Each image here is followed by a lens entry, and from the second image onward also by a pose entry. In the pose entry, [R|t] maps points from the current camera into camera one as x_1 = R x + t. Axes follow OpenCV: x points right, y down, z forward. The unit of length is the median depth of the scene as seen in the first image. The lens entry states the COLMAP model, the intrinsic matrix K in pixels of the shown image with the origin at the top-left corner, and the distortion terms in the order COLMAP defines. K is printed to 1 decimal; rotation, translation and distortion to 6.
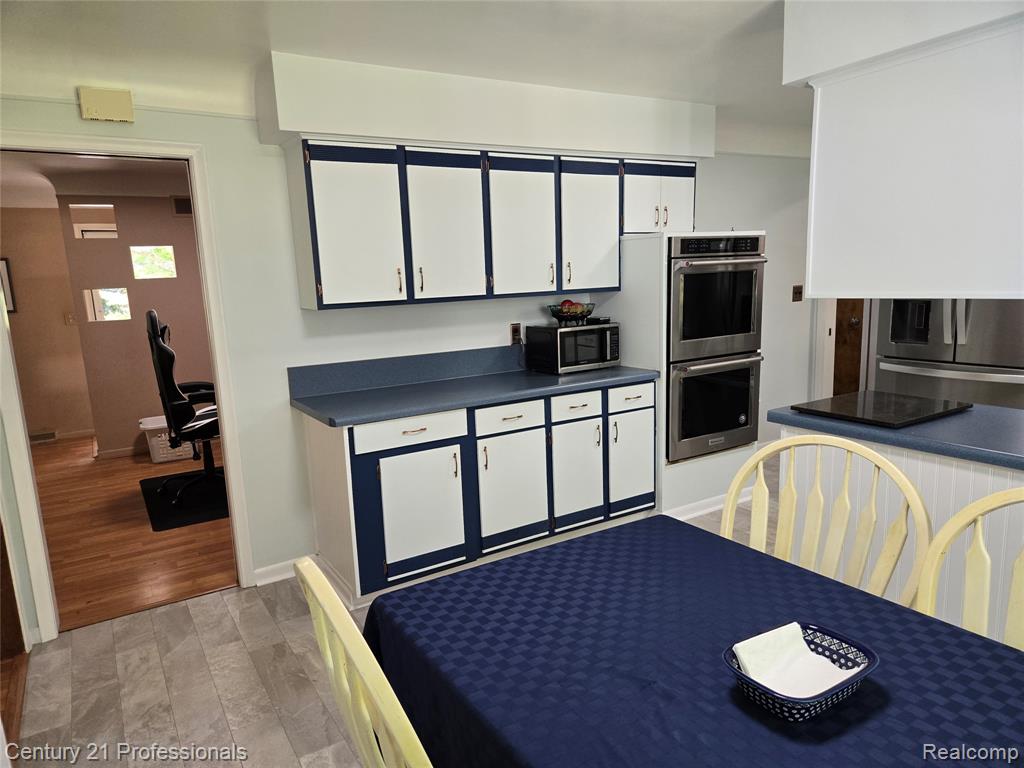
lens RADIAL K [[687.7, 0, 510.5], [0, 687.7, 390.0], [0, 0, 1]] dist [0.059561, -0.043475]
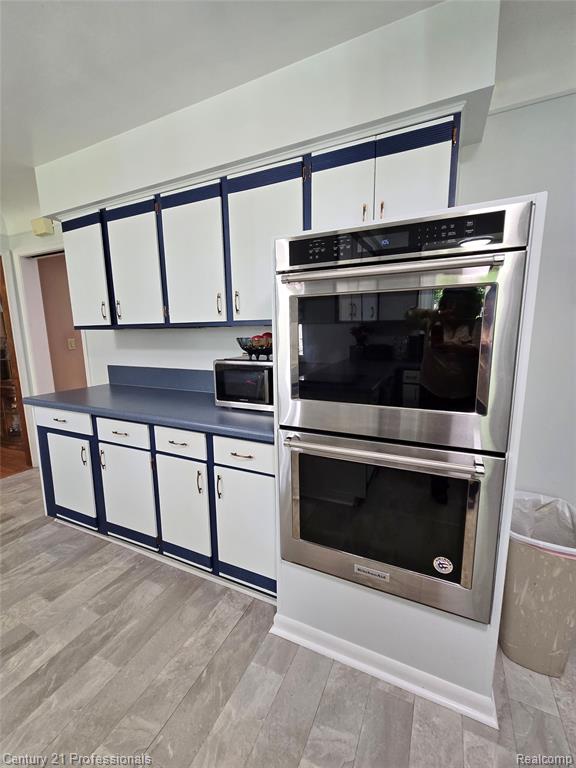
lens RADIAL K [[319.7, 0, 290.7], [0, 319.7, 381.7], [0, 0, 1]] dist [0.001462, 0.000342]
pose [[0.547033, 0.158387, -0.821991, 0.526138], [-0.153894, 0.984229, 0.087232, -0.119861], [0.822844, 0.078781, 0.562780, 0.869910]]
